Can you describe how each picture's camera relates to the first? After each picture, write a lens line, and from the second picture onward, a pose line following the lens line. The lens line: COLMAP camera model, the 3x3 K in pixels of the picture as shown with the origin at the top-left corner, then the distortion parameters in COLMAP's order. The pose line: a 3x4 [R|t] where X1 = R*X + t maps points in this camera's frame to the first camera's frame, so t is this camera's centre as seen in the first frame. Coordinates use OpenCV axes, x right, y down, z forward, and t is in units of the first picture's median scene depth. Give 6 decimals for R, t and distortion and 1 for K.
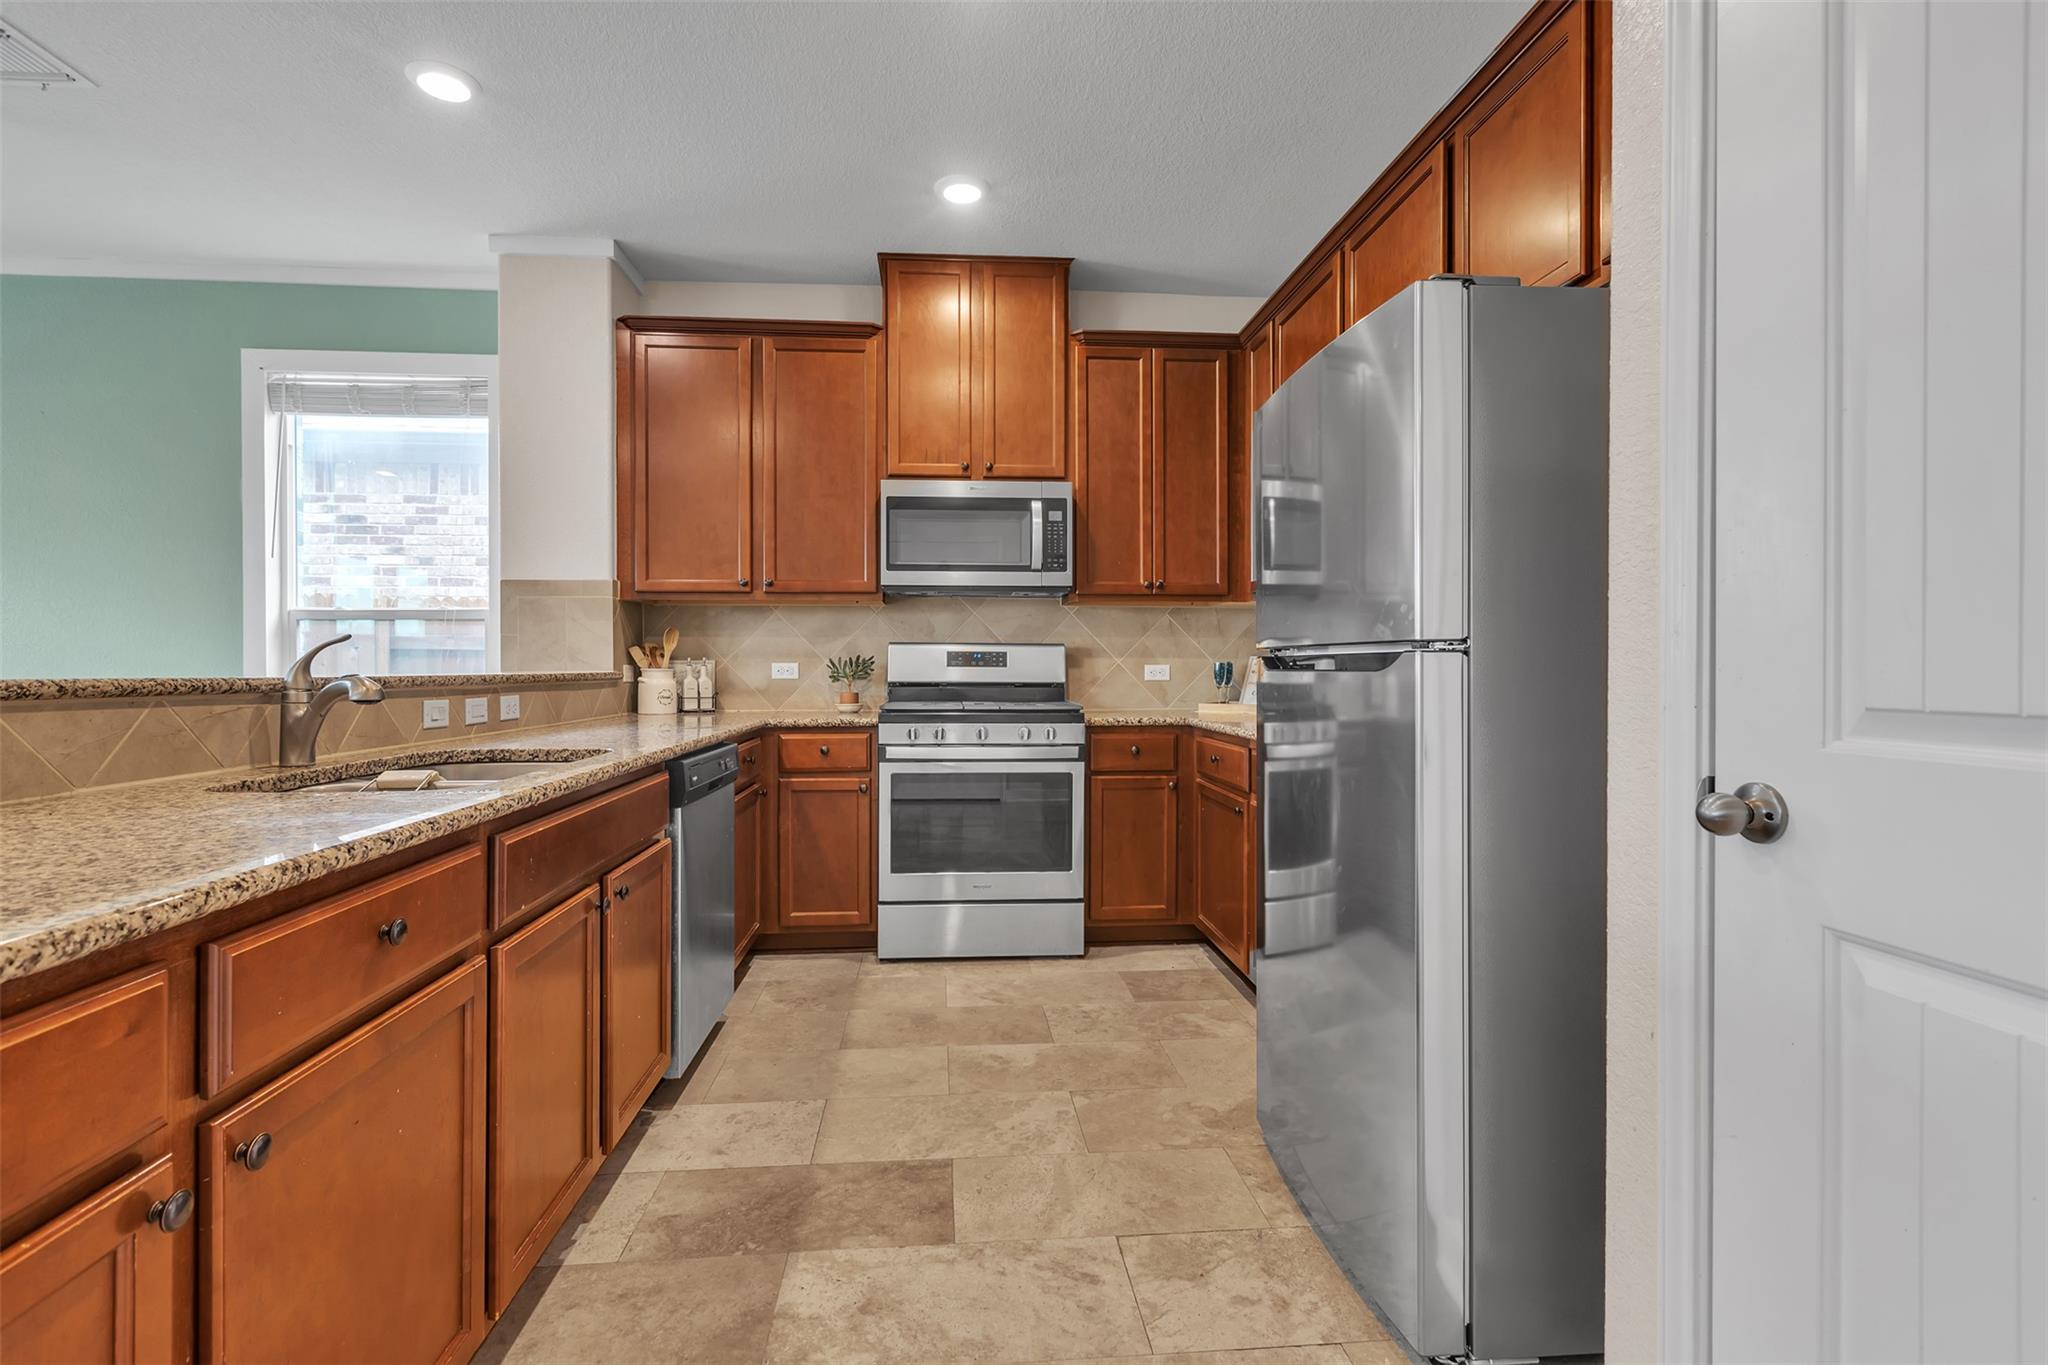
lens RADIAL K [[916.8, 0, 1010.5], [0, 916.8, 672.8], [0, 0, 1]] dist [0.002469, -0.000199]
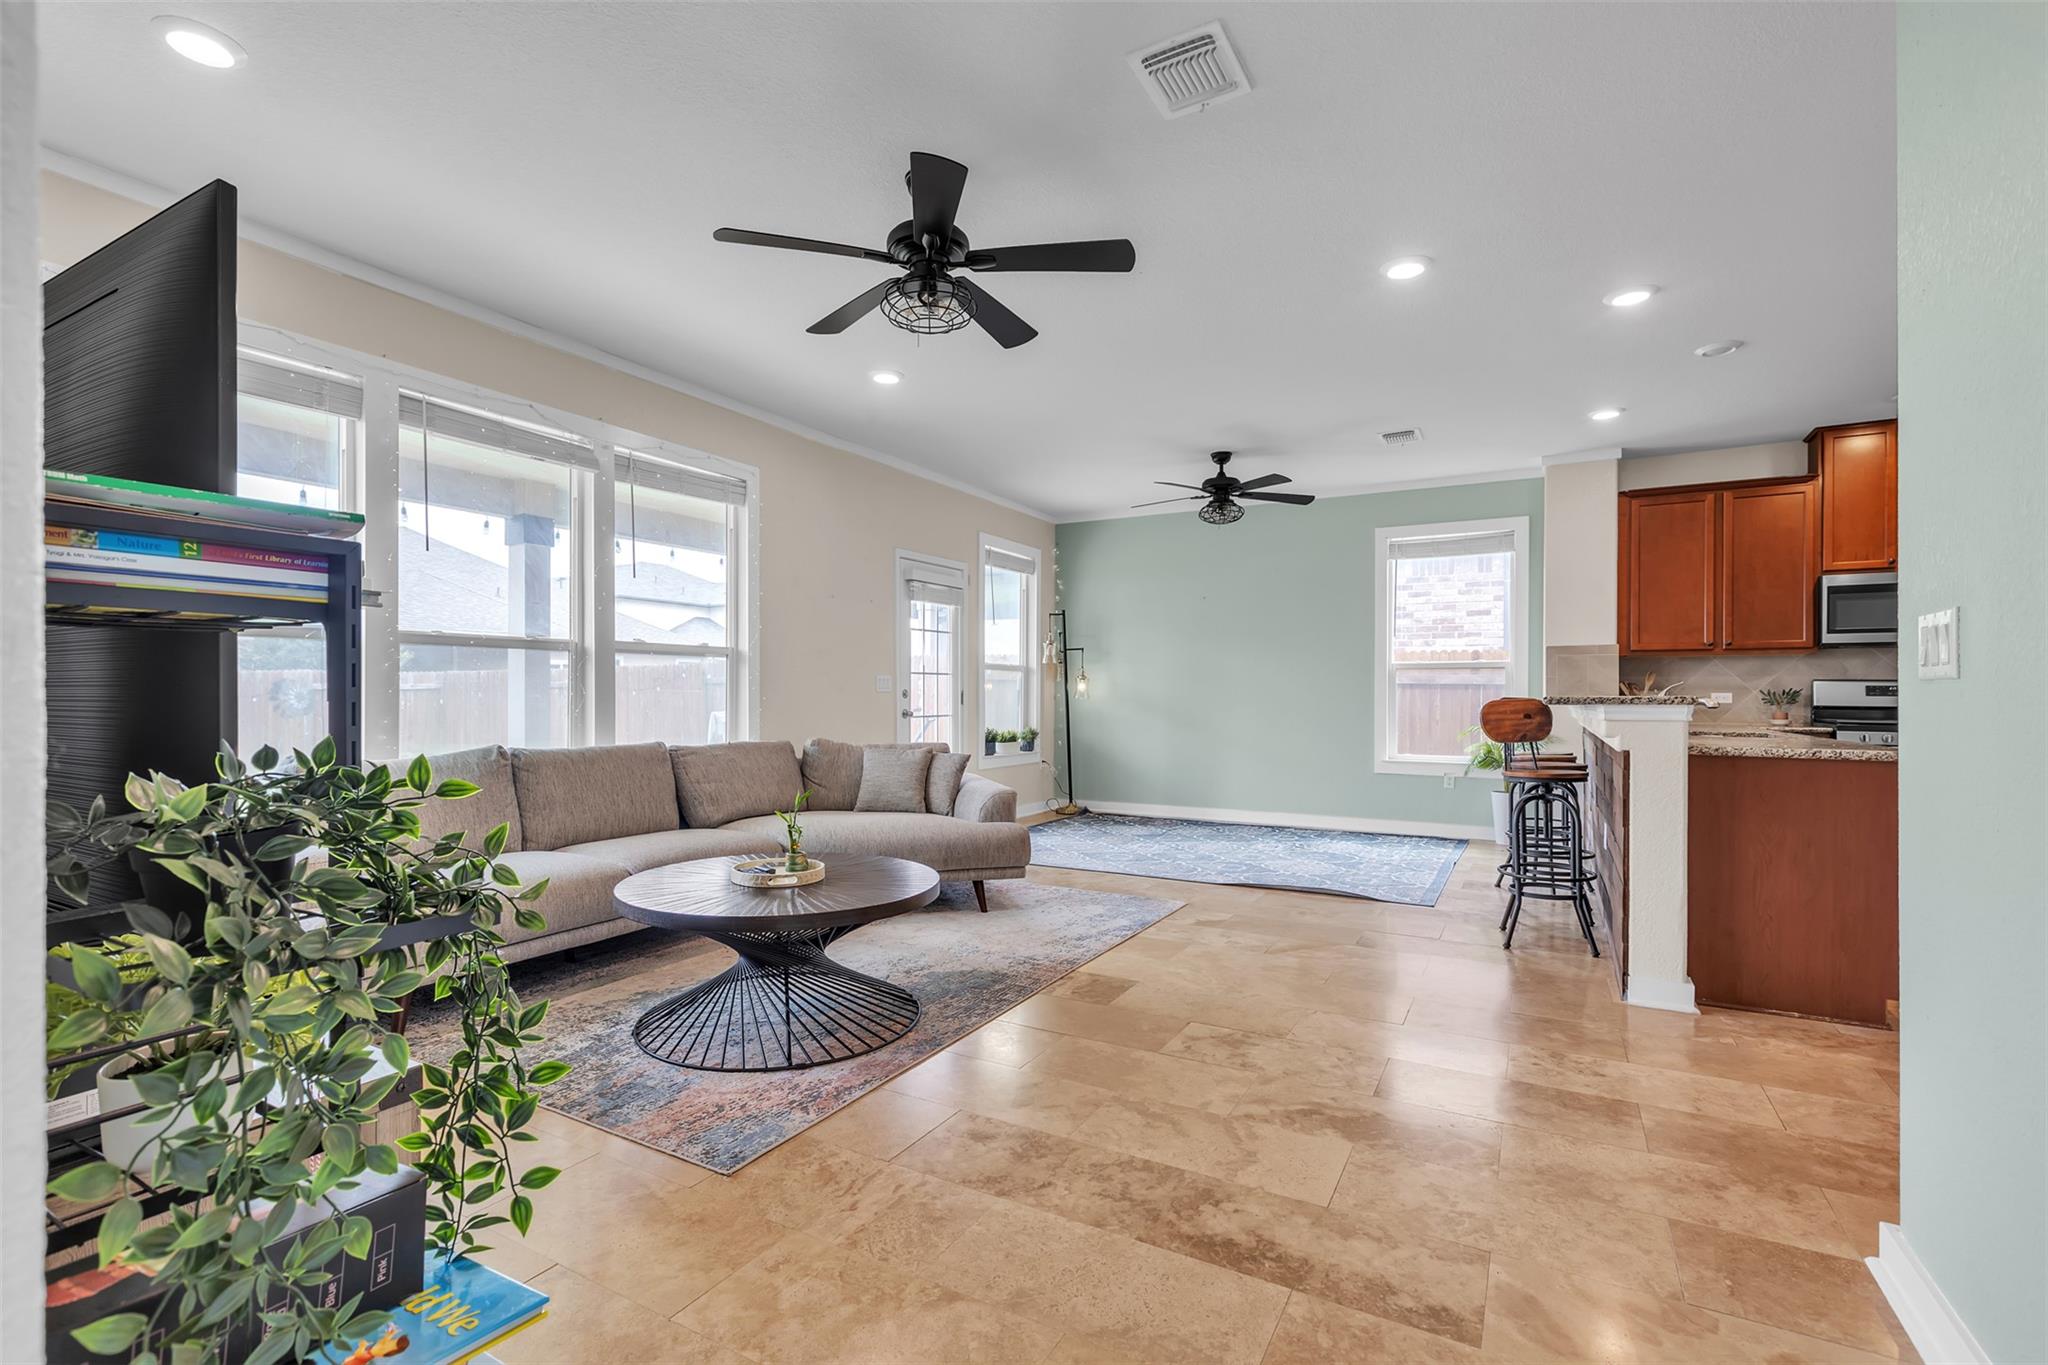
lens RADIAL K [[916.8, 0, 1029.1], [0, 916.8, 689.1], [0, 0, 1]] dist [0.002469, -0.000199]
pose [[0.835675, 0.000733, -0.549225, -0.391010], [-0.007865, 0.999913, -0.010634, 0.008783], [0.549169, 0.013206, 0.835607, -0.988830]]
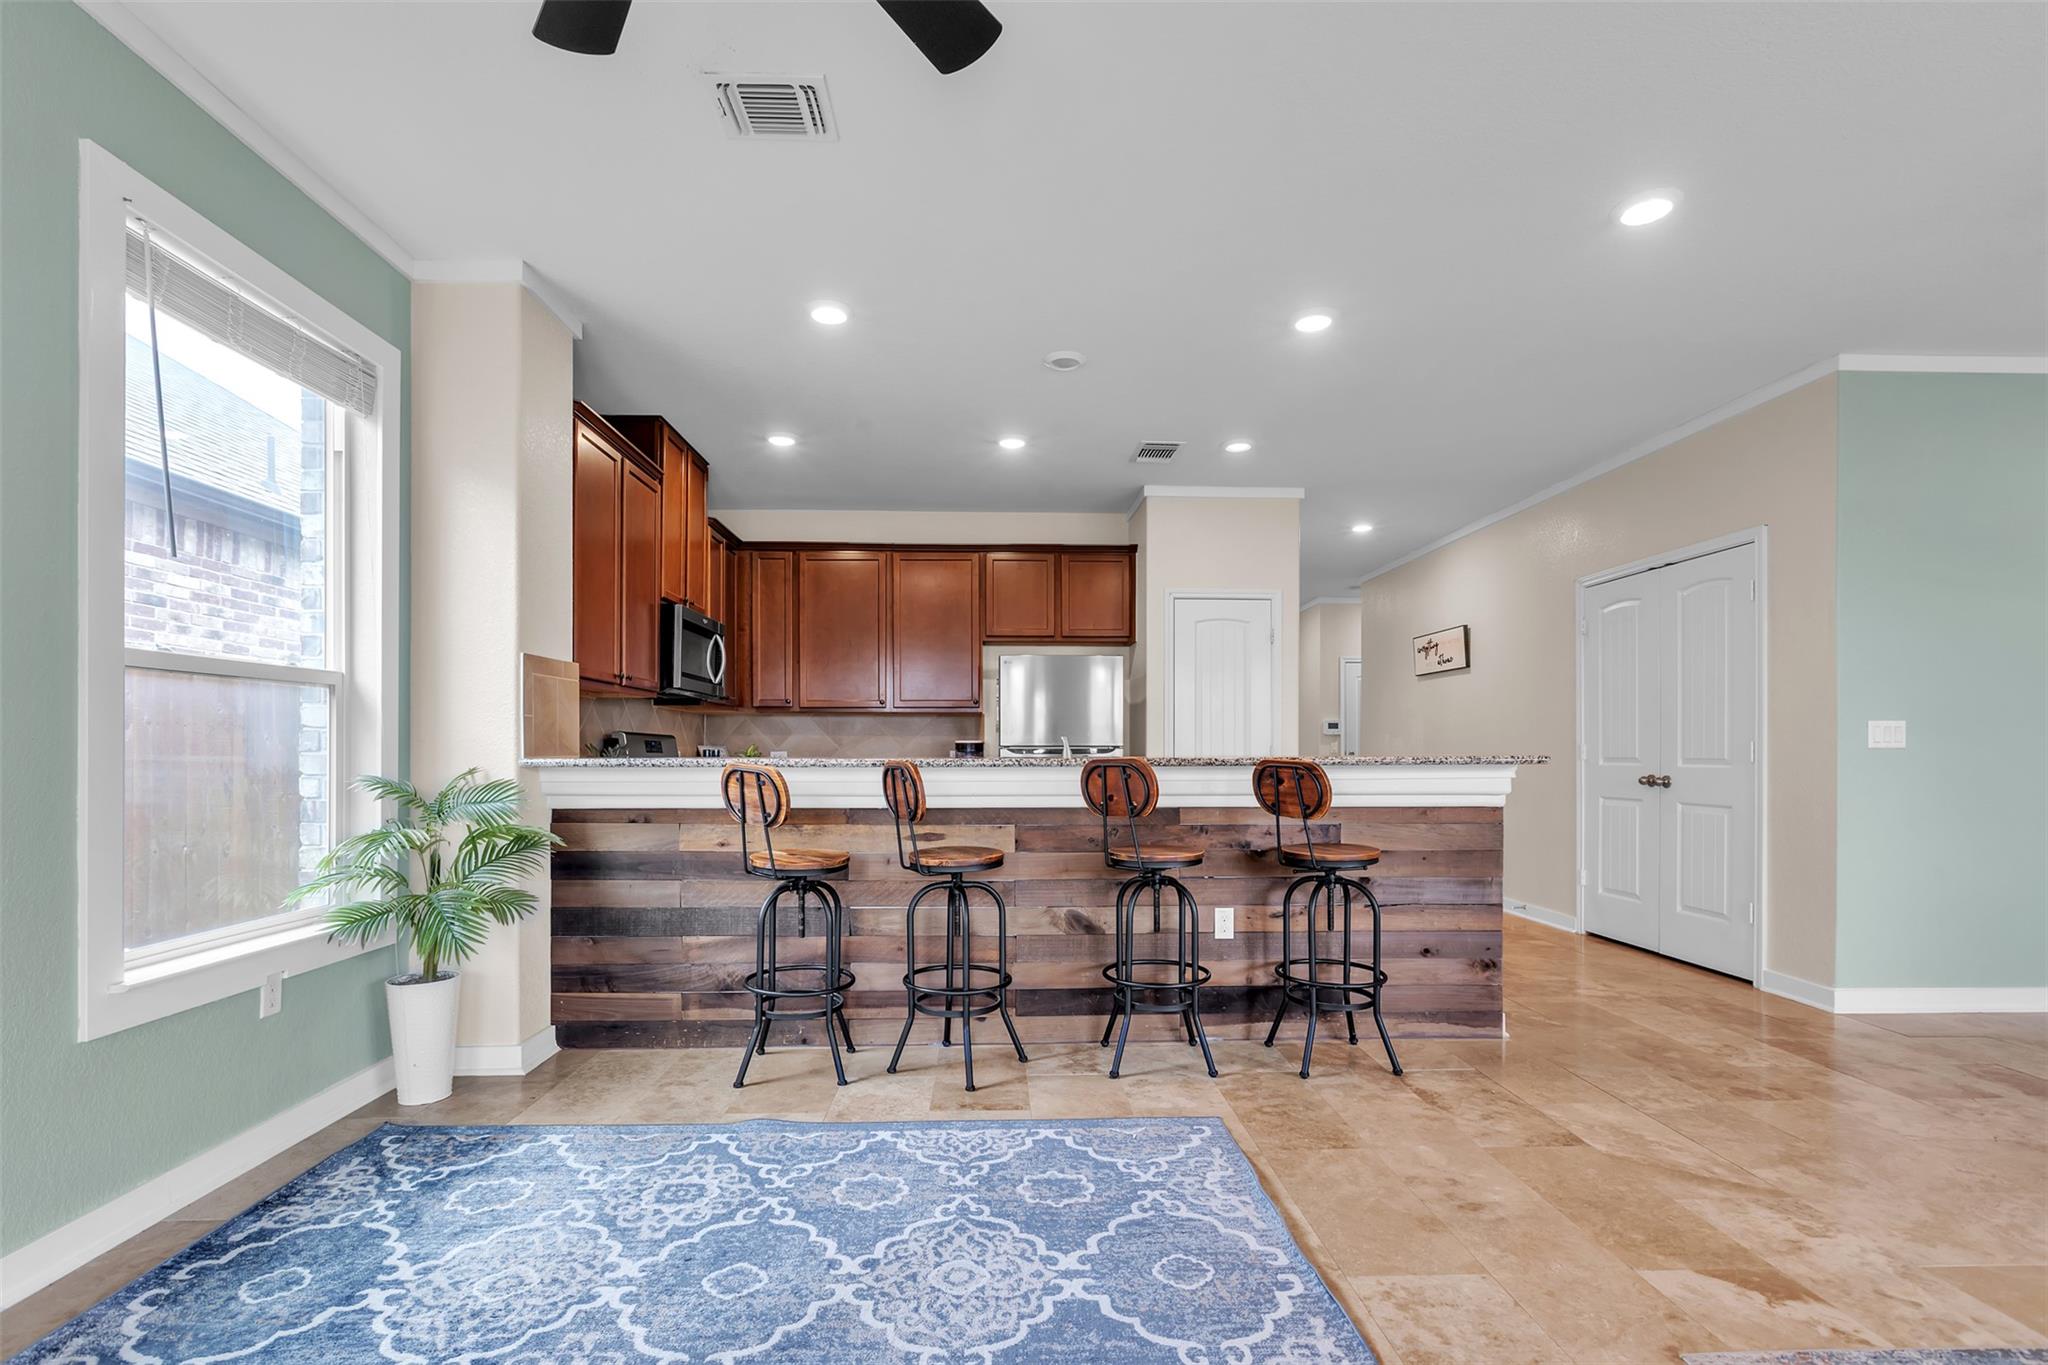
lens RADIAL K [[933.9, 0, 1014.2], [0, 933.9, 761.4], [0, 0, 1]] dist [-0.009724, 0.000559]
pose [[0.047698, -0.006336, 0.998842, -1.336001], [0.007041, 0.999957, 0.006007, -0.000319], [-0.998837, 0.006746, 0.047740, 0.455157]]
